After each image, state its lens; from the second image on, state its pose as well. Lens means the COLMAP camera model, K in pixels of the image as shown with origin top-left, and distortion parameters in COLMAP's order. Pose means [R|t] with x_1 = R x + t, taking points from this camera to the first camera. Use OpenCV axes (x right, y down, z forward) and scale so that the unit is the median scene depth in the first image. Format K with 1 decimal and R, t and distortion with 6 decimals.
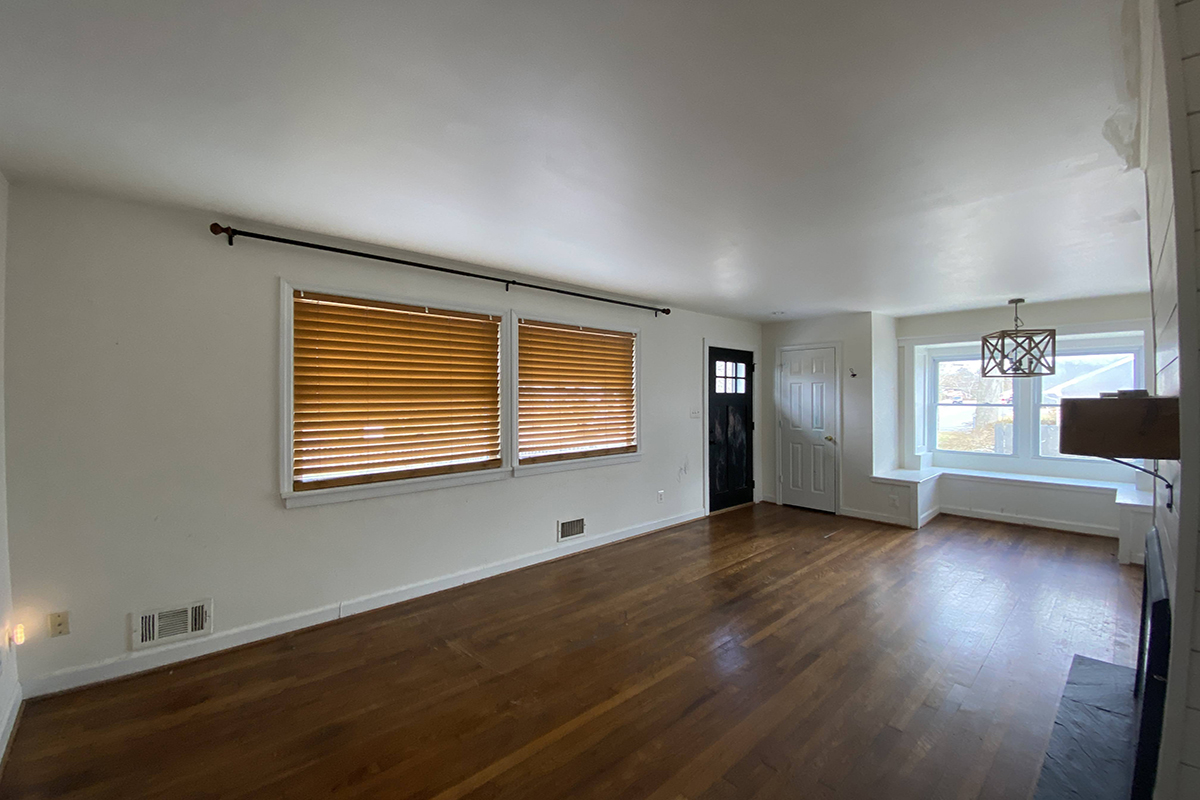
lens RADIAL K [[489.5, 0, 595.4], [0, 489.5, 397.8], [0, 0, 1]] dist [0.001219, -0.000078]
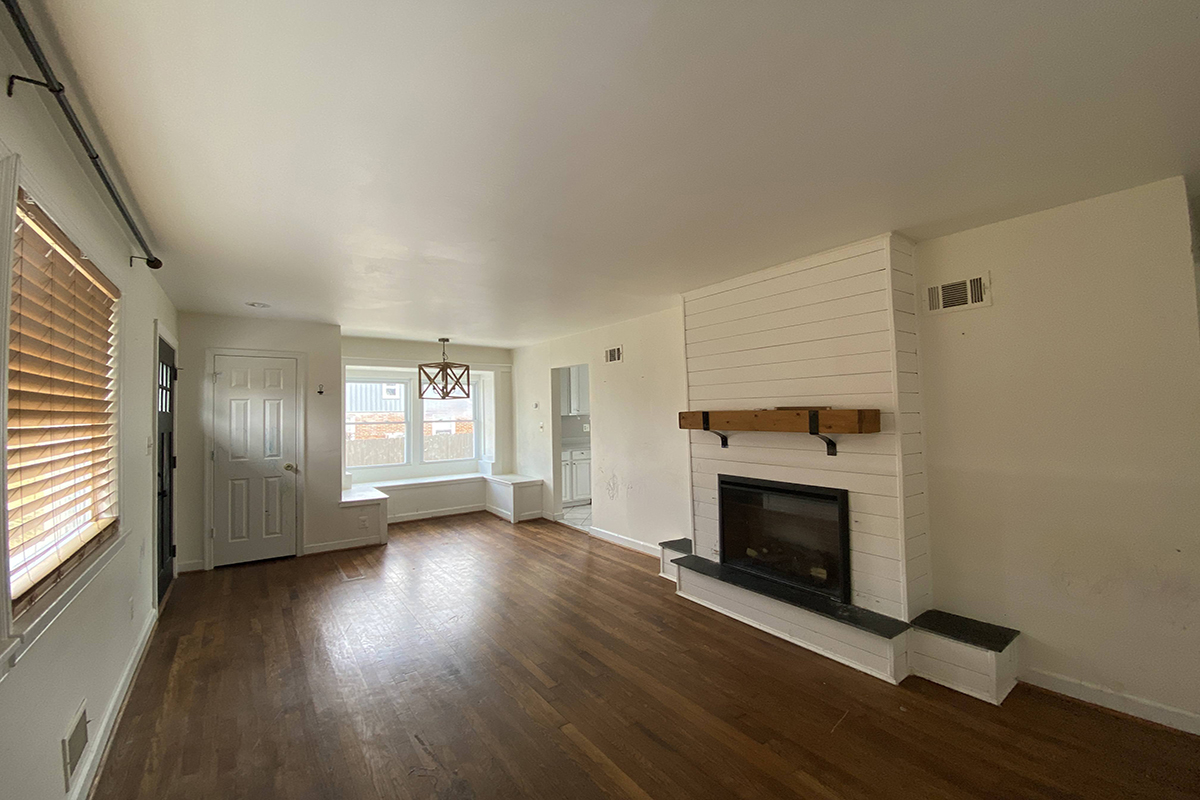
lens RADIAL K [[489.5, 0, 595.4], [0, 489.5, 397.8], [0, 0, 1]] dist [0.001219, -0.000078]
pose [[0.125163, 0.029445, 0.991699, -0.305773], [0.015540, 0.999379, -0.031635, -0.000365], [-0.992014, 0.019371, 0.124628, 0.399146]]
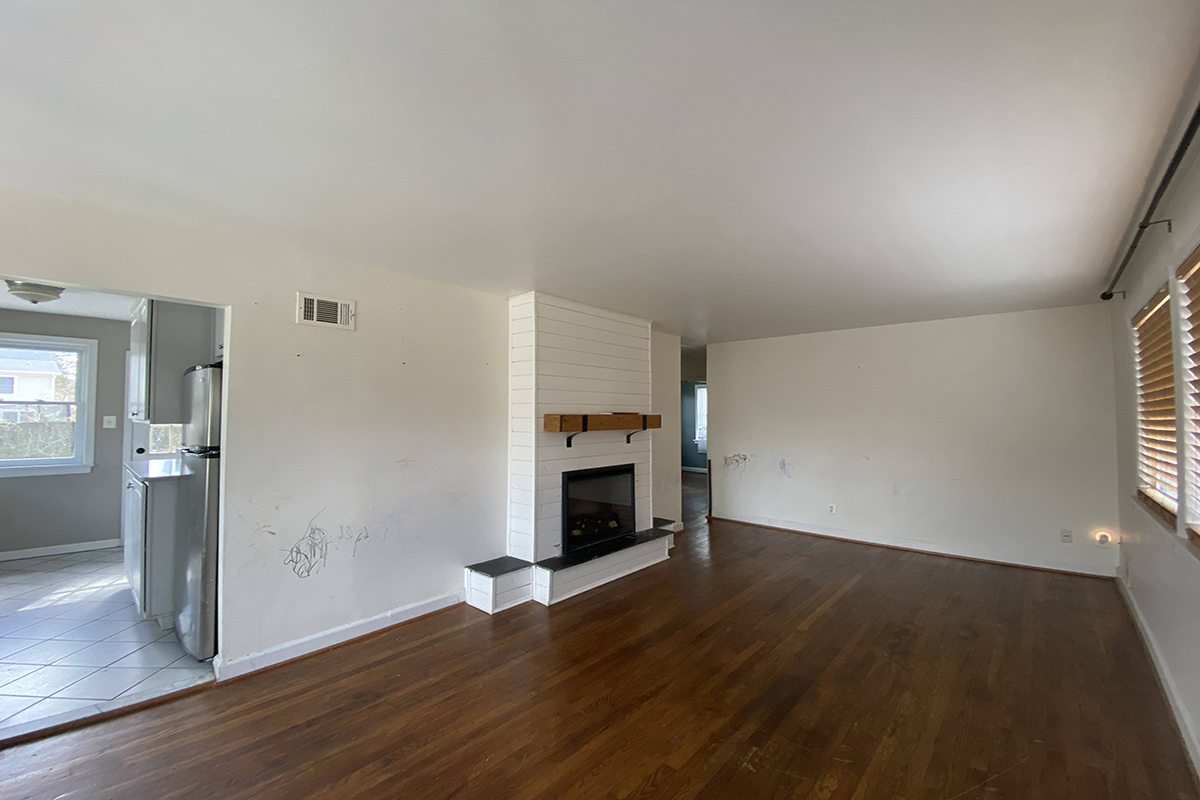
lens RADIAL K [[489.5, 0, 595.4], [0, 489.5, 397.8], [0, 0, 1]] dist [0.001219, -0.000078]
pose [[-0.994390, -0.006290, -0.105593, 0.397177], [-0.002950, 0.999491, -0.031757, -0.002662], [0.105739, -0.031267, -0.993902, 1.038145]]
